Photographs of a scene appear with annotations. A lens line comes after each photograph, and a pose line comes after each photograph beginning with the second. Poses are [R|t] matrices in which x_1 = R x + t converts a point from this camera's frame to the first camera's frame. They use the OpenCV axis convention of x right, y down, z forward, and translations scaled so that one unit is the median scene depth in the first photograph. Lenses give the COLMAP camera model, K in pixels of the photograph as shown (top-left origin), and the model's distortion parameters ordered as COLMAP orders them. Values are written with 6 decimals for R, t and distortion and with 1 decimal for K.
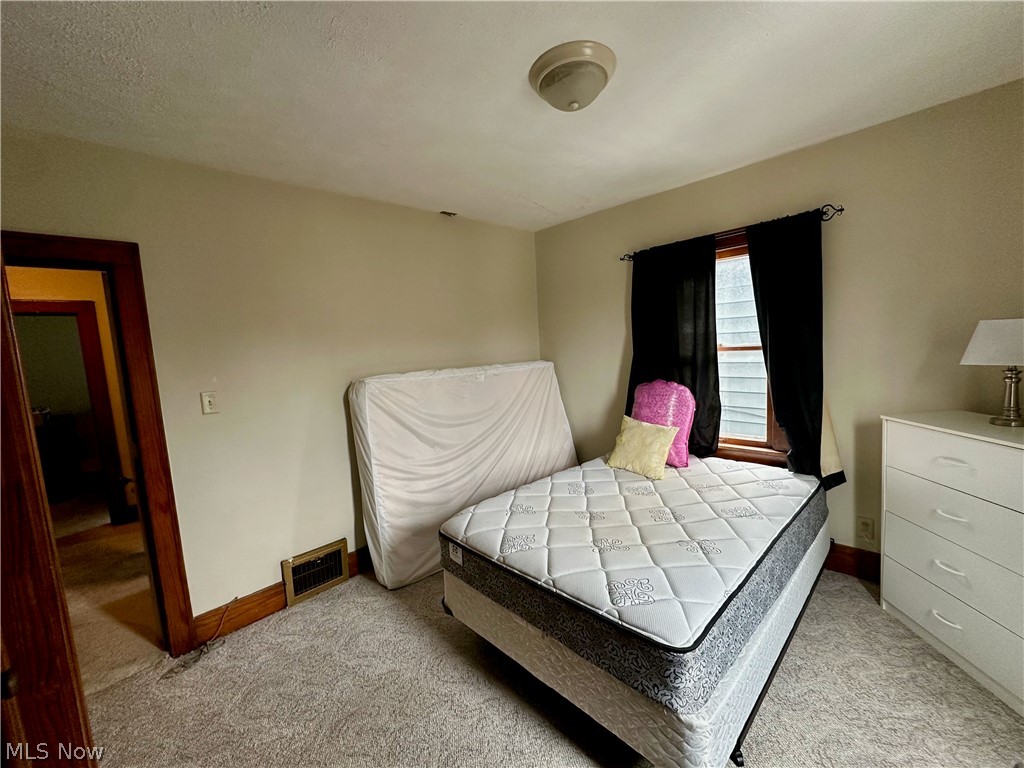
lens RADIAL K [[406.3, 0, 514.1], [0, 406.3, 385.2], [0, 0, 1]] dist [-0.006176, 0.000457]
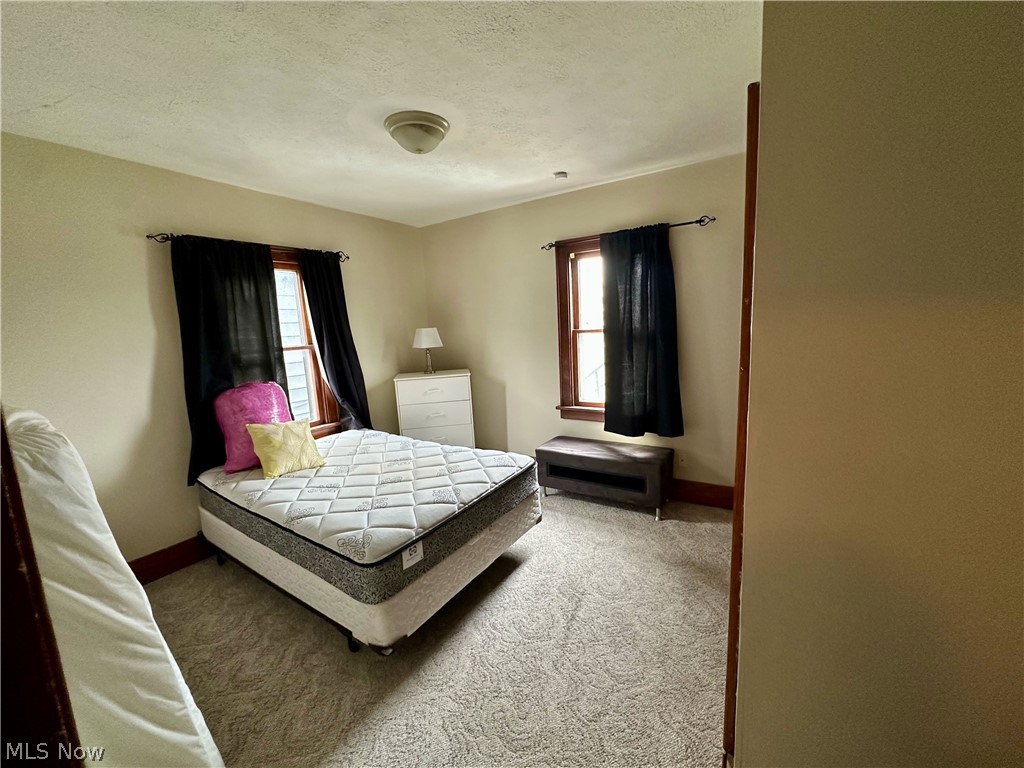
lens RADIAL K [[406.3, 0, 514.1], [0, 406.3, 385.2], [0, 0, 1]] dist [-0.006176, 0.000457]
pose [[-0.218212, -0.084075, 0.972273, -0.965820], [0.157905, 0.980112, 0.120192, -0.032923], [-0.963042, 0.179755, -0.200596, 0.820864]]
